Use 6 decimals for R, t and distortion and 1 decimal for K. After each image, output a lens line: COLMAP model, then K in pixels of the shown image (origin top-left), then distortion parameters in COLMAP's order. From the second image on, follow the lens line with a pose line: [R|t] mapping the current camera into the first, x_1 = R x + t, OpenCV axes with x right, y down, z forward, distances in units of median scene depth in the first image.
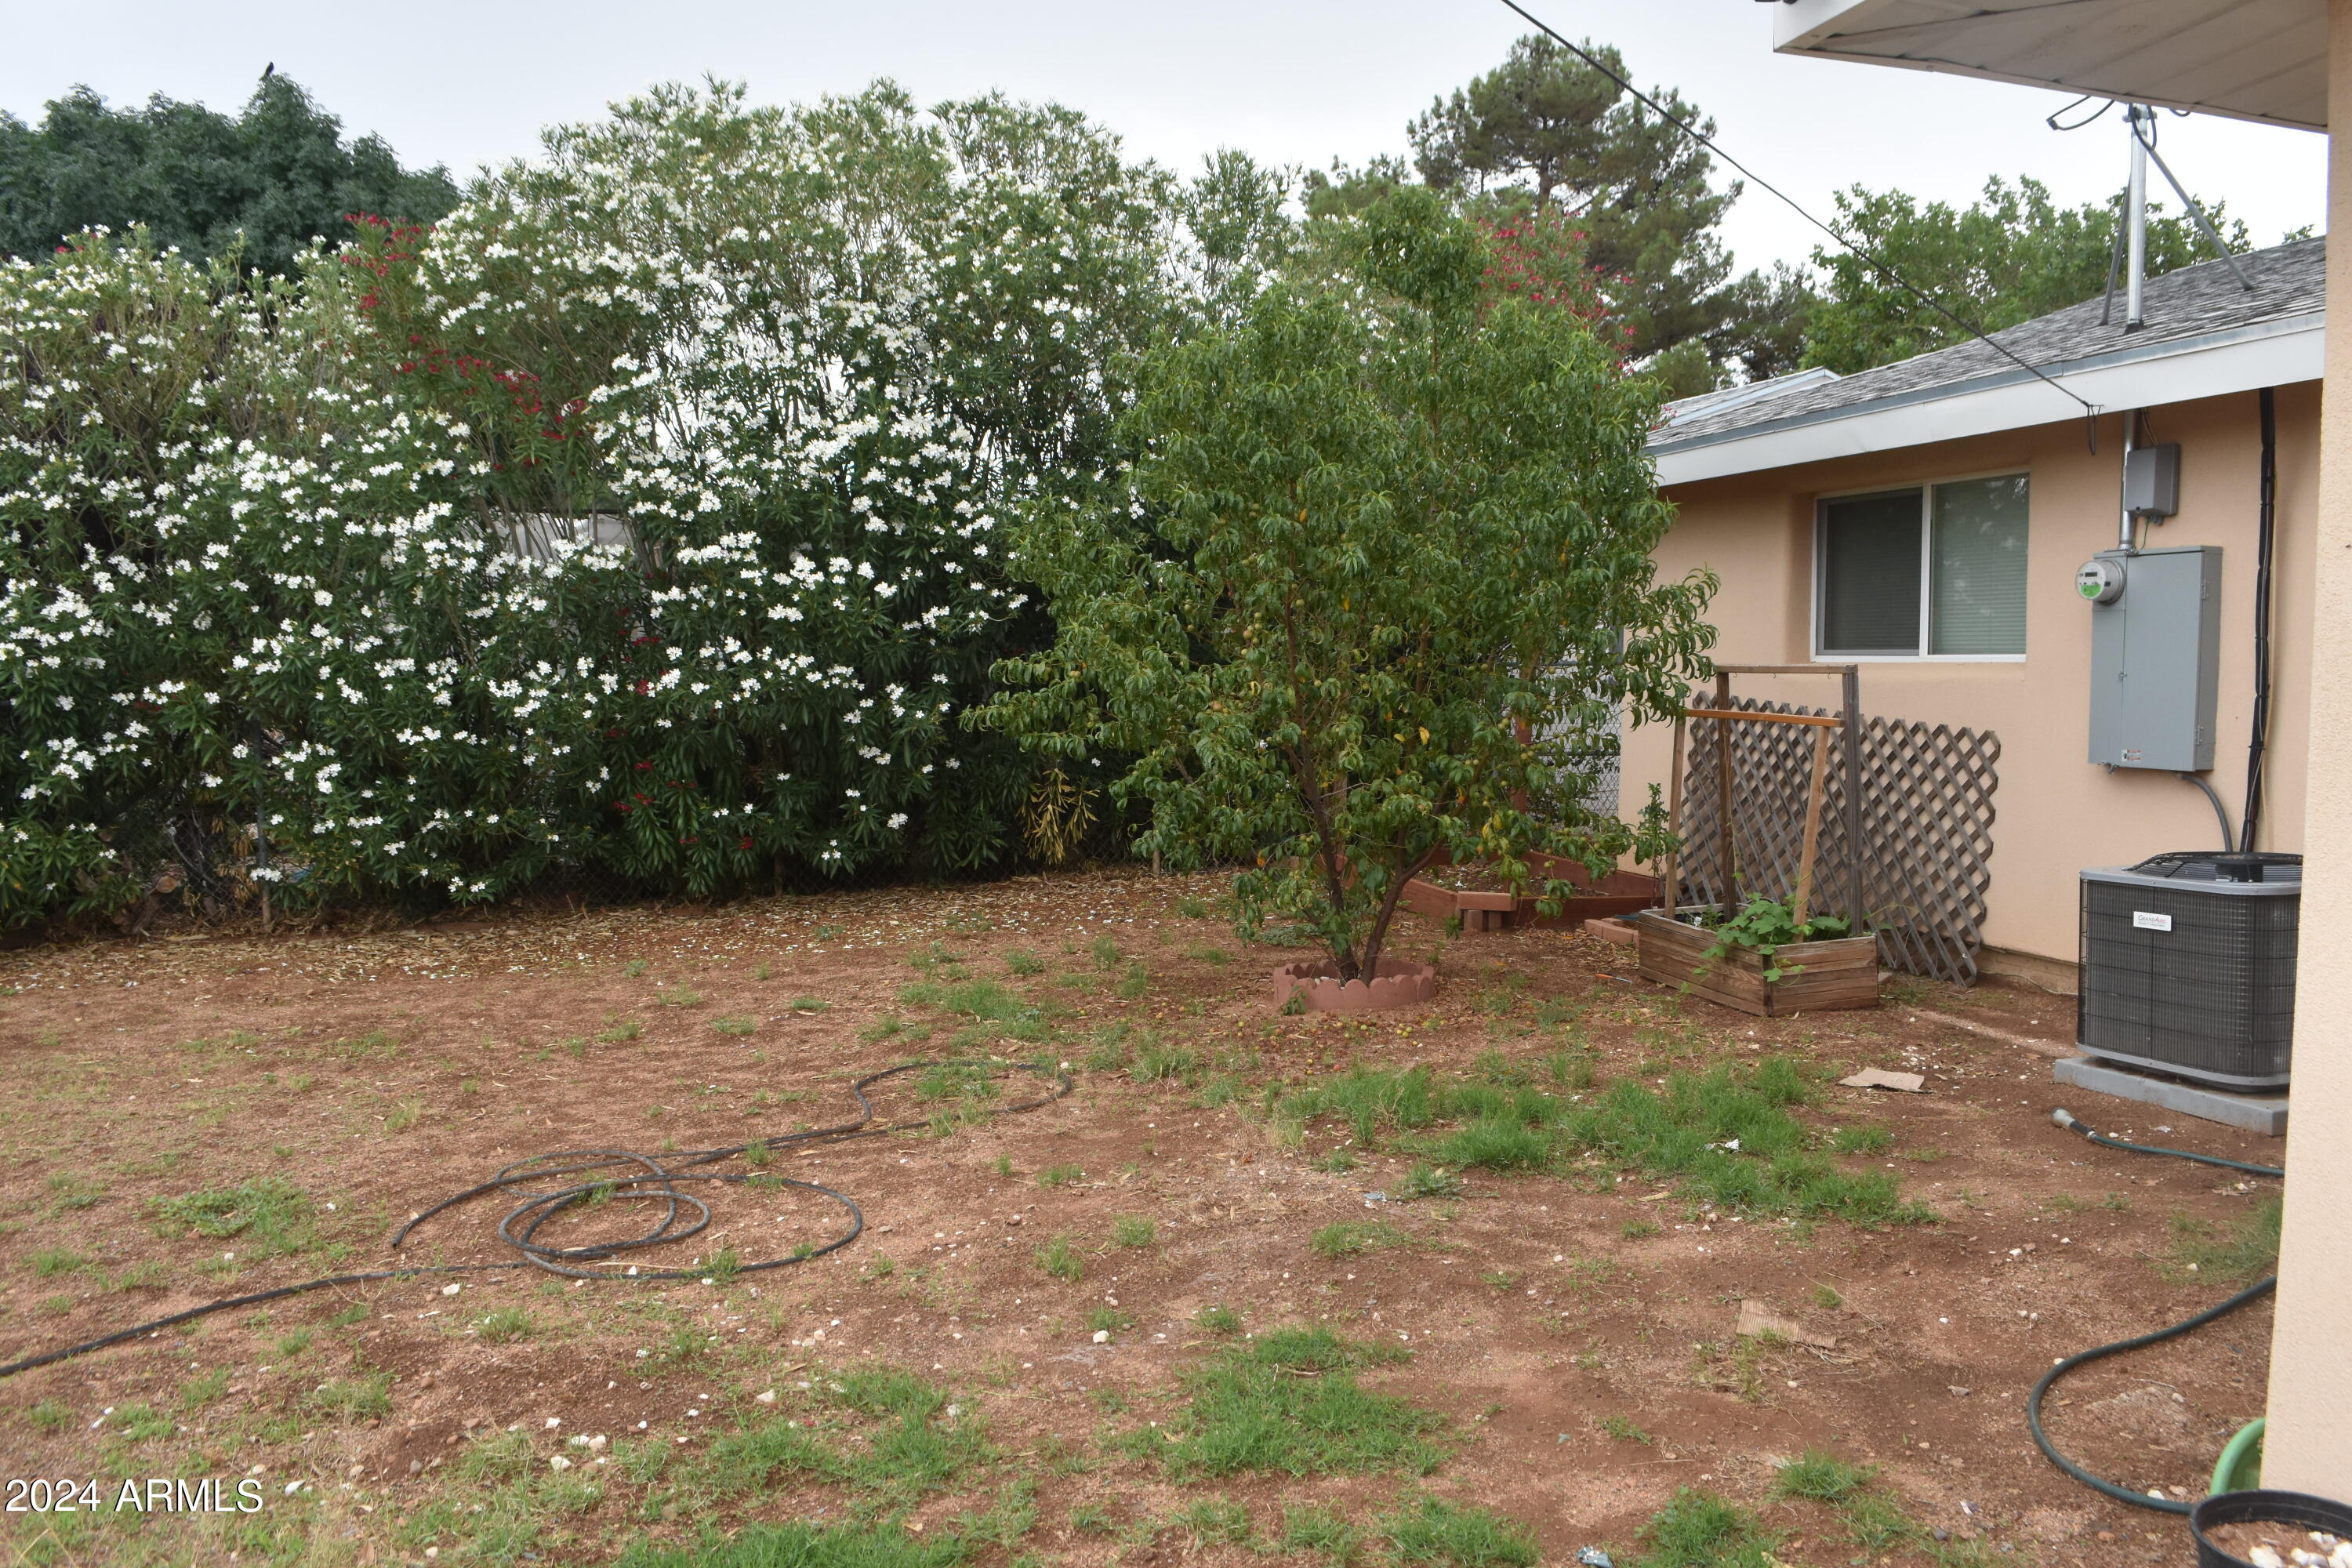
lens RADIAL K [[1872.6, 0, 1190.7], [0, 1872.6, 802.8], [0, 0, 1]] dist [-0.084306, 0.010736]
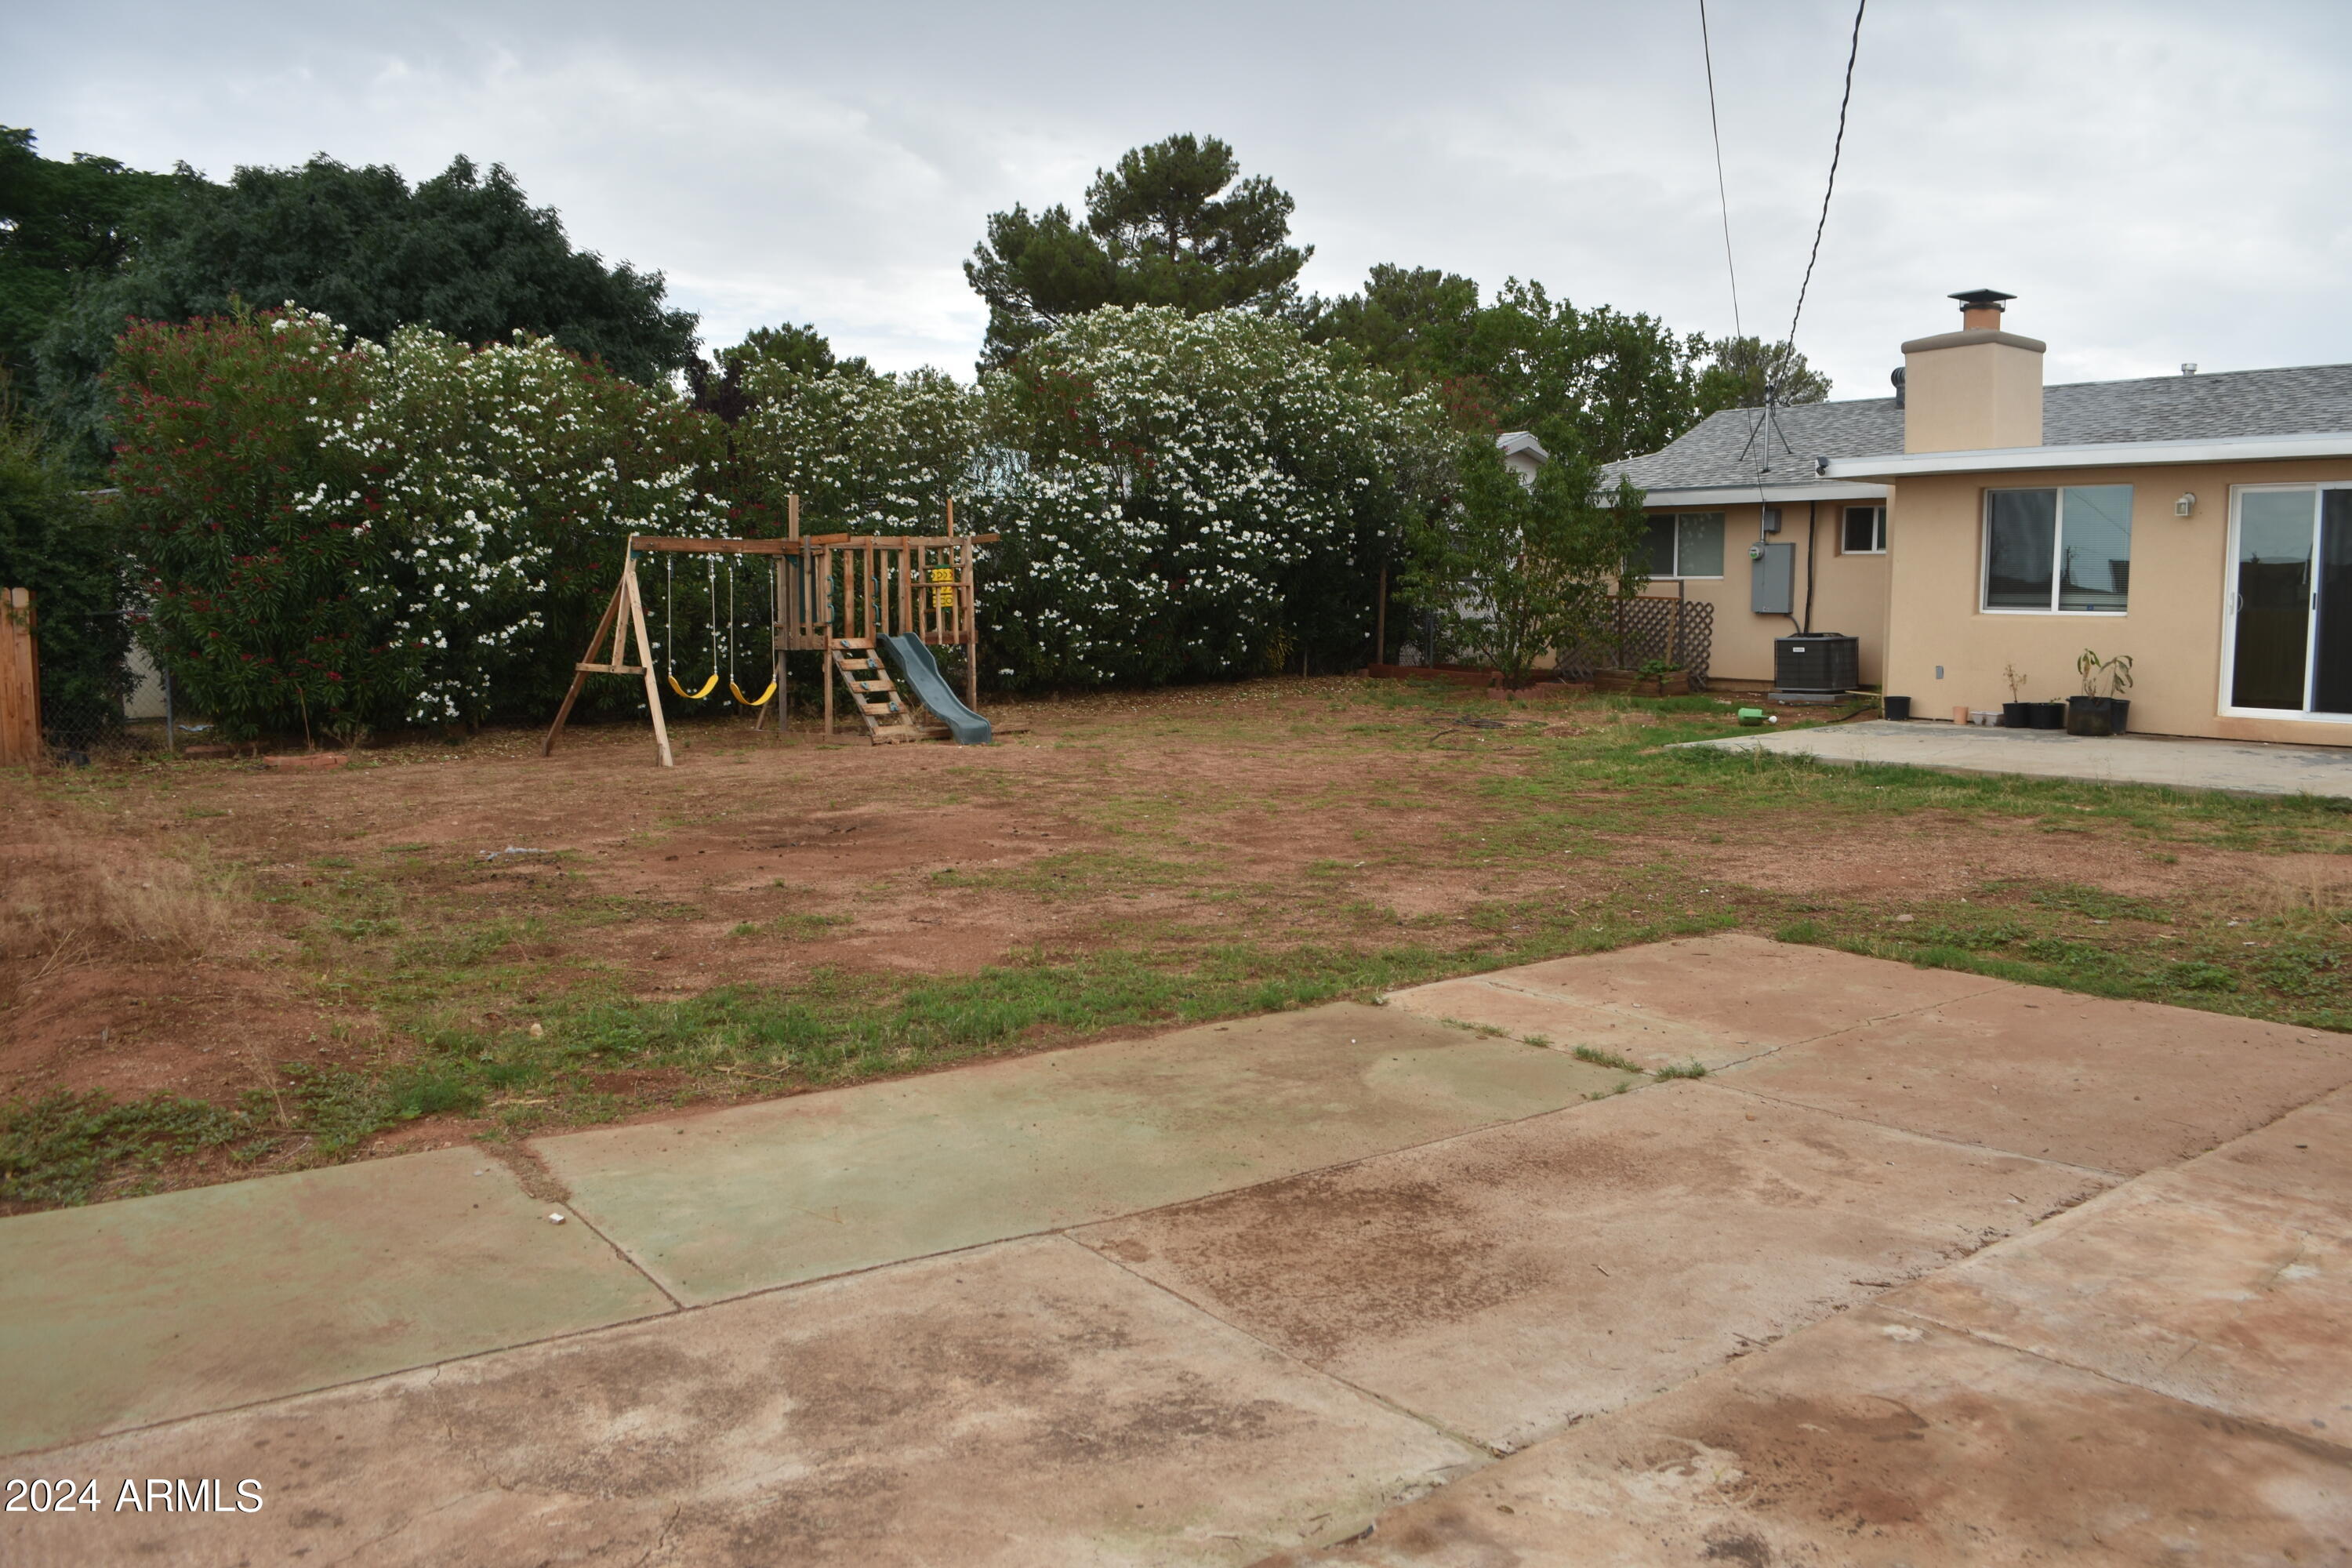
lens RADIAL K [[1872.6, 0, 1239.6], [0, 1872.6, 735.9], [0, 0, 1]] dist [-0.084306, 0.010736]
pose [[0.931490, -0.022474, 0.363073, -1.084000], [0.021996, 0.999743, 0.005453, 0.112853], [-0.363102, 0.002907, 0.931745, -1.193975]]
